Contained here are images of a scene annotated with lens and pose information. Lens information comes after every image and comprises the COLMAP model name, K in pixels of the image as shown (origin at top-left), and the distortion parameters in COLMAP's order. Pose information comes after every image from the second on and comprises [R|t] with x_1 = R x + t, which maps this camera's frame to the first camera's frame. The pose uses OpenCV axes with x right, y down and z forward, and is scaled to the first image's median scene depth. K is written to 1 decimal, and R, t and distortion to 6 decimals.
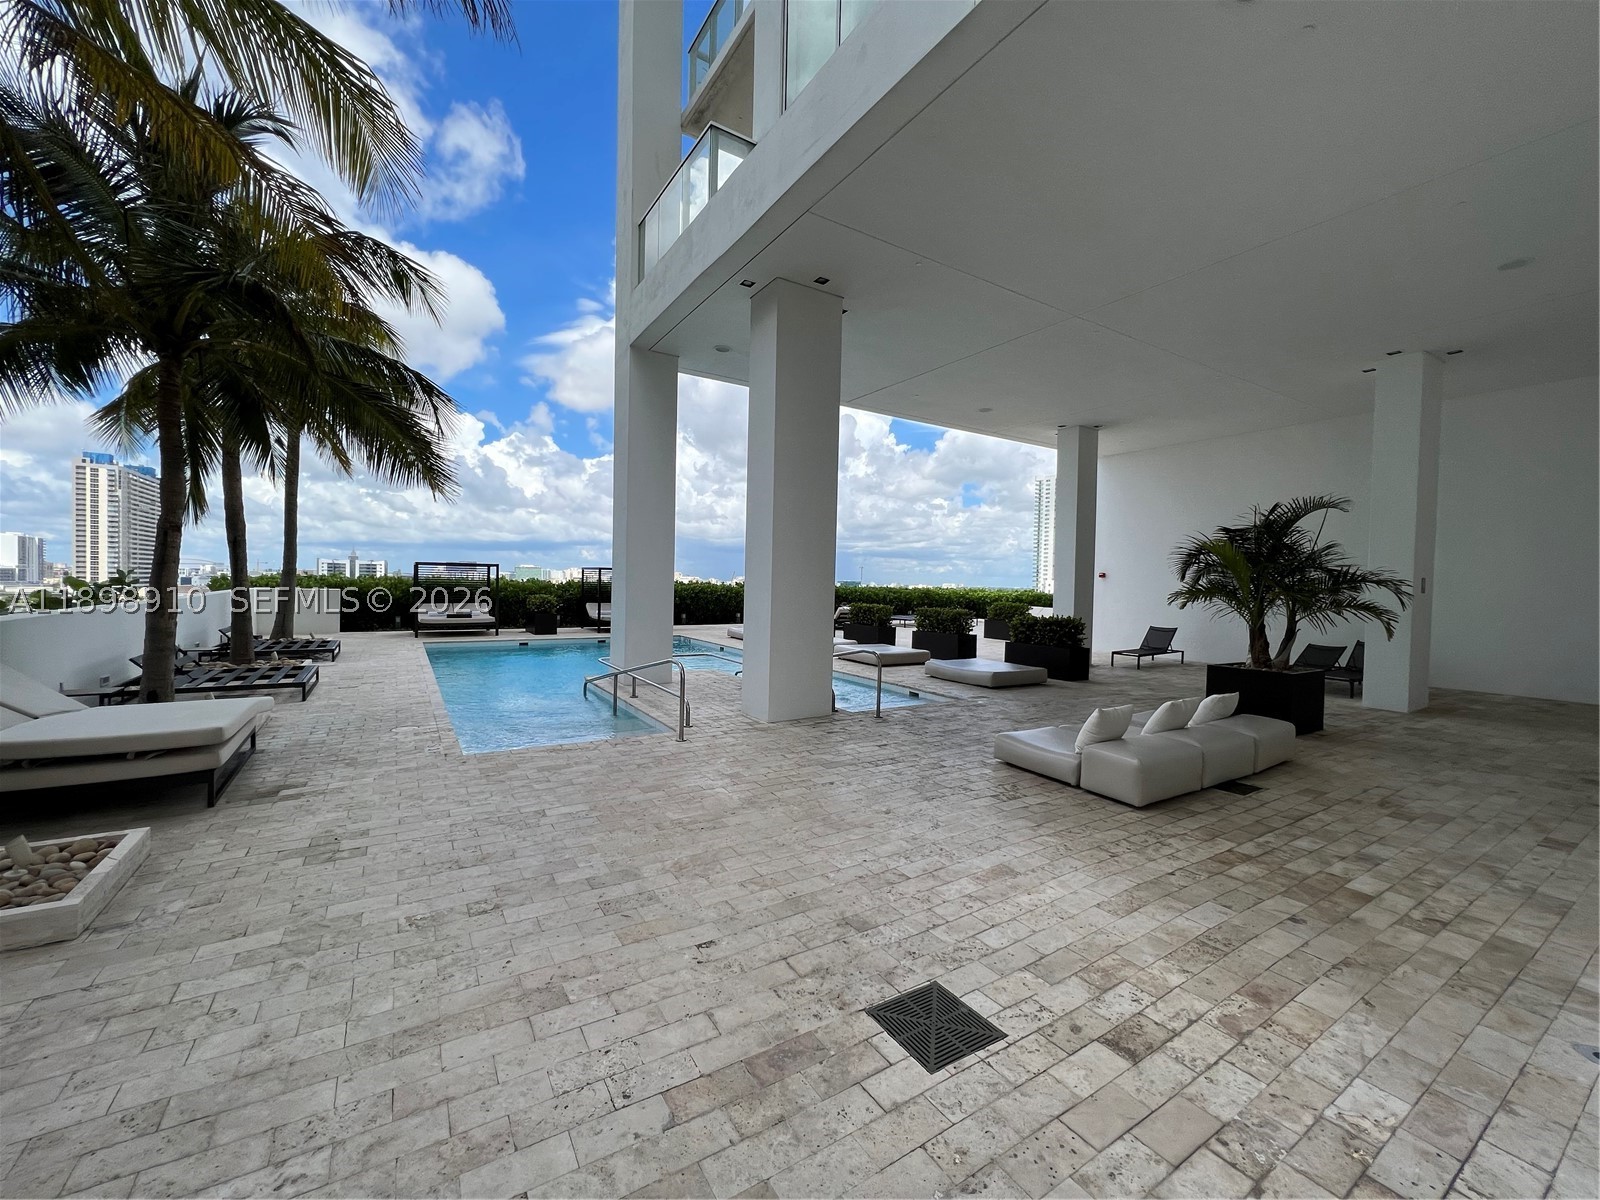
lens RADIAL K [[638.7, 0, 800.0], [0, 638.7, 600.0], [0, 0, 1]] dist [0.000494, -0.000132]
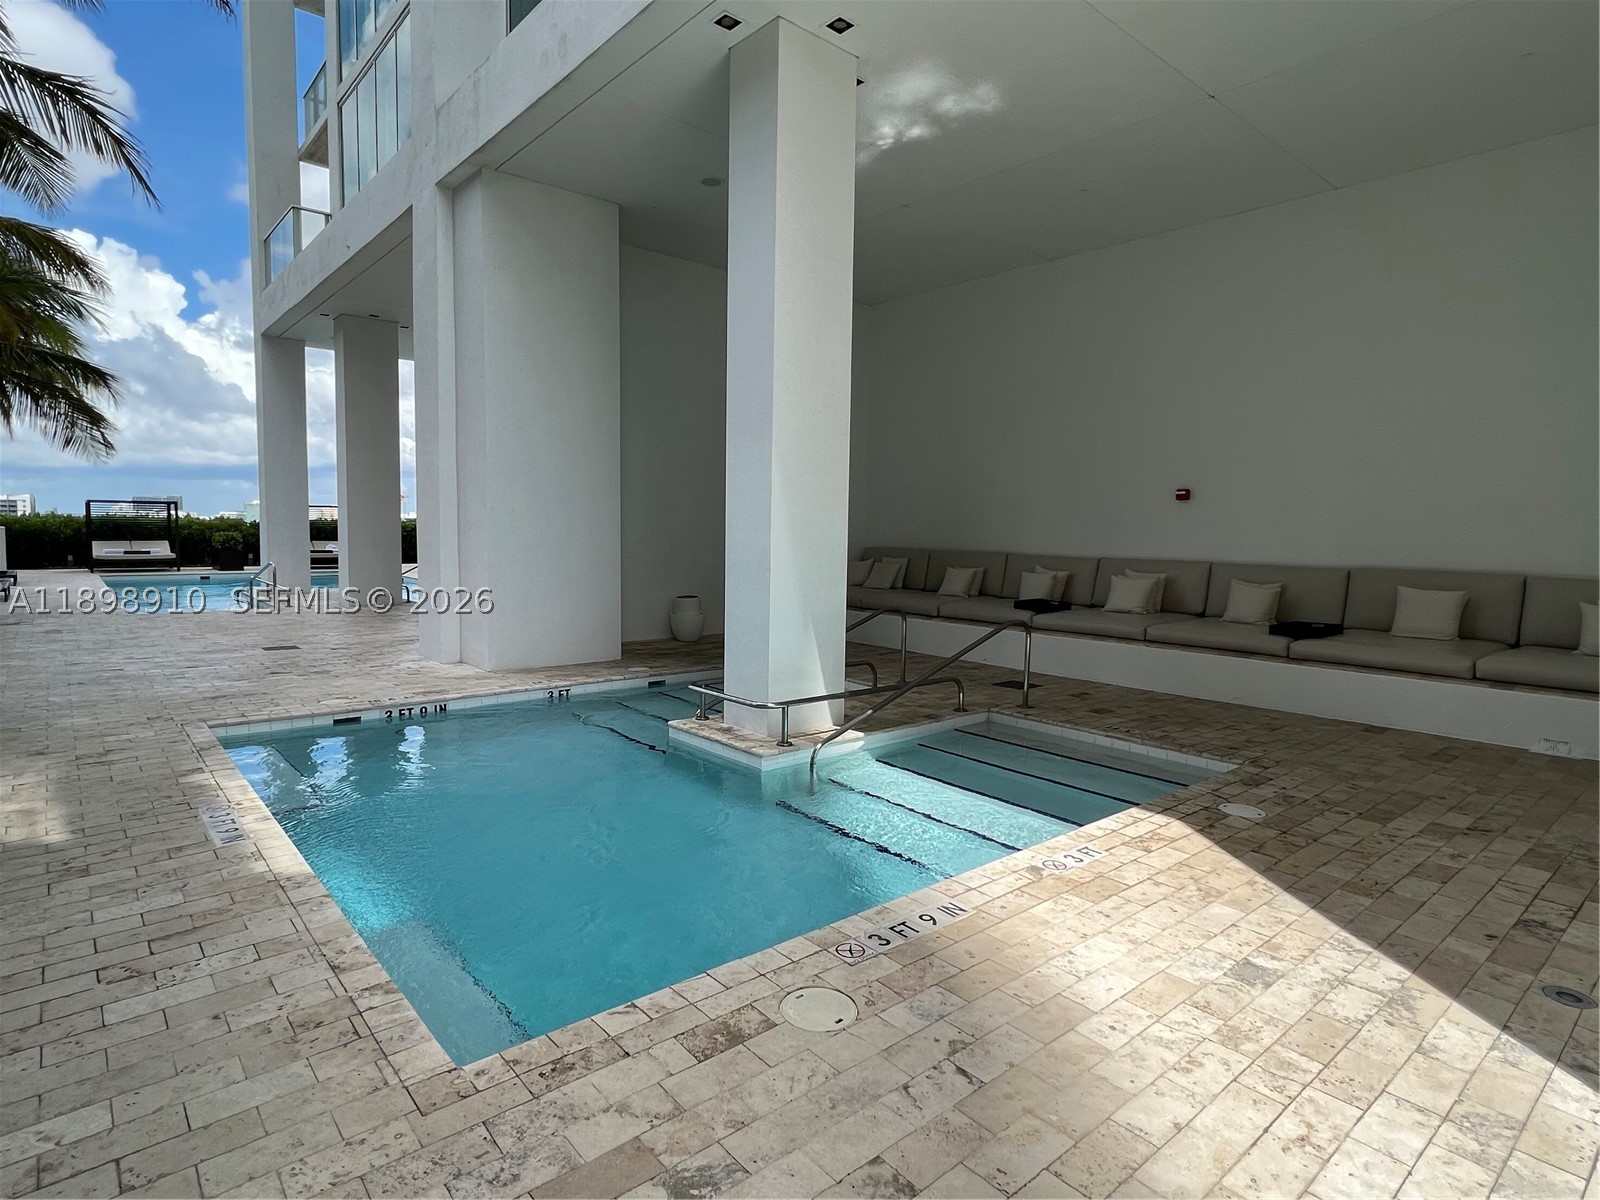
lens RADIAL K [[869.1, 0, 800.0], [0, 869.1, 600.0], [0, 0, 1]] dist [-0.000155, 0.000709]
pose [[0.988900, -0.013548, 0.147962, 0.606897], [0.004766, 0.998214, 0.059547, 0.044669], [-0.148504, -0.058181, 0.987199, -1.052707]]
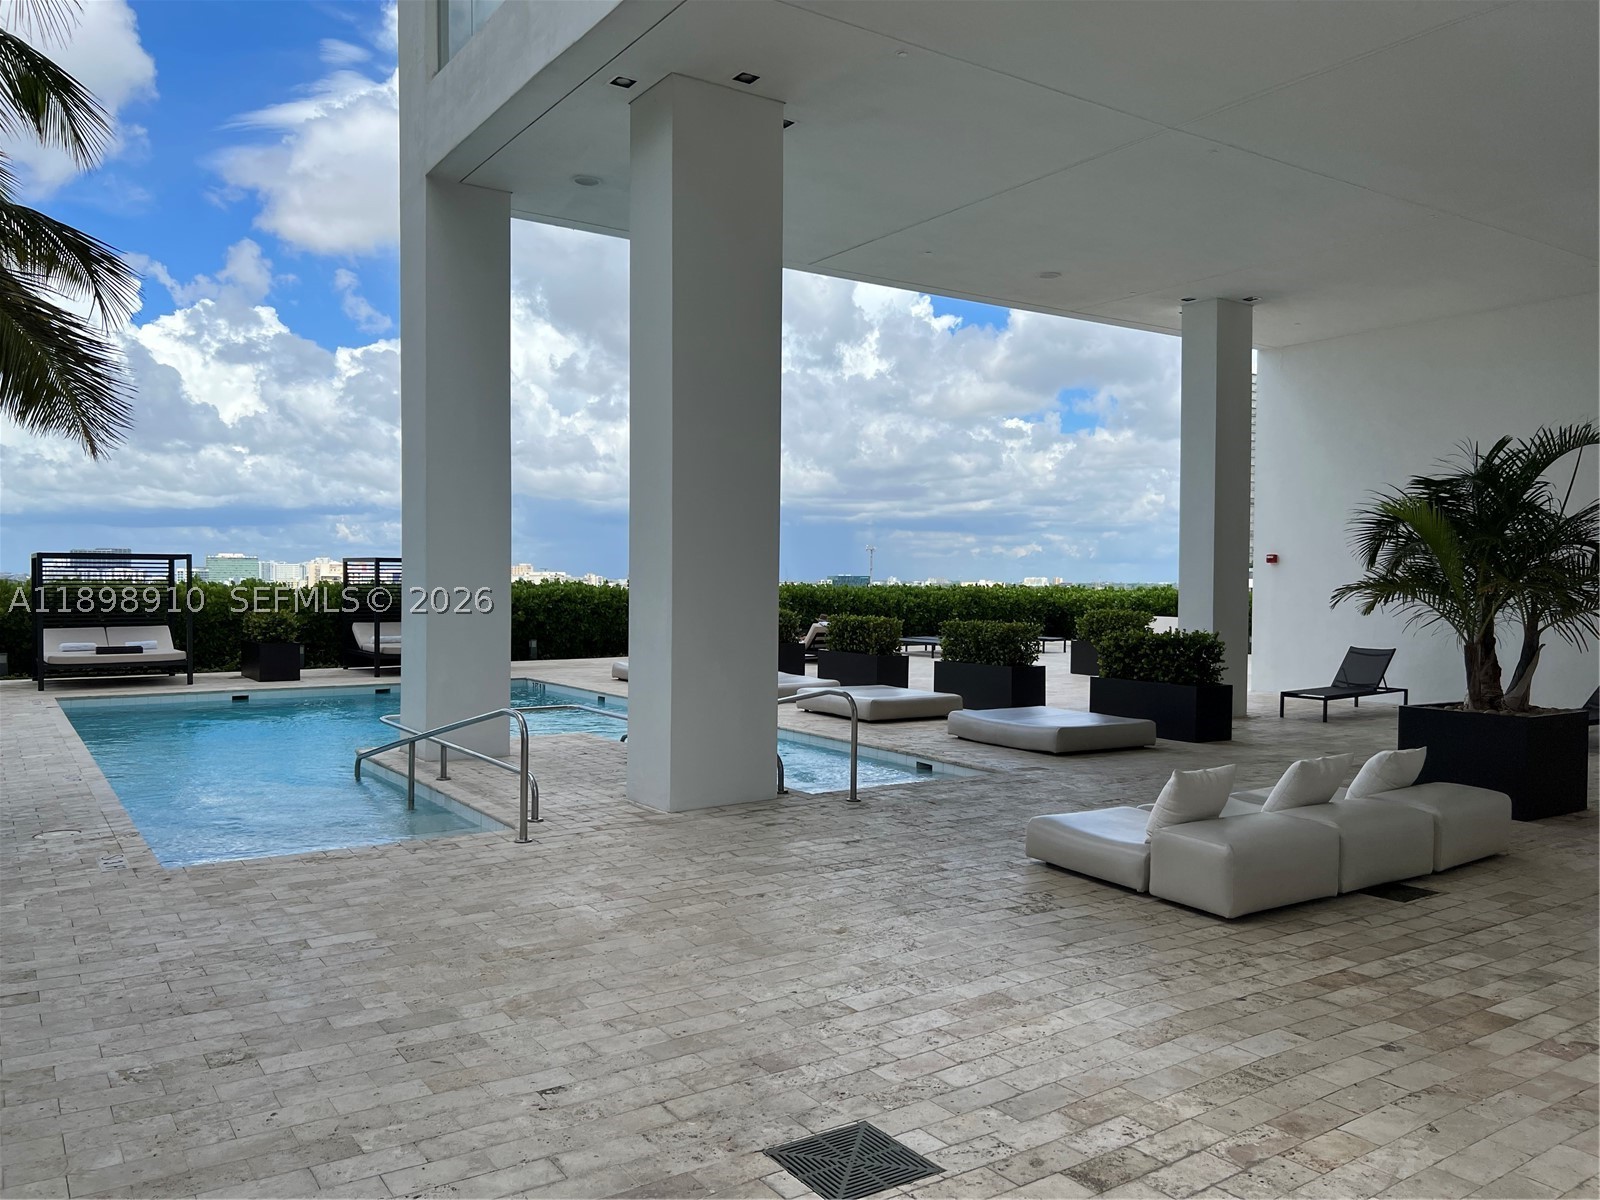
lens RADIAL K [[1210.3, 0, 800.0], [0, 1210.3, 600.0], [0, 0, 1]] dist [0.062273, -0.059098]
pose [[0.999292, -0.015932, 0.034091, 0.037528], [0.016273, 0.999820, -0.009753, 0.003365], [-0.033930, 0.010301, 0.999371, -0.155654]]
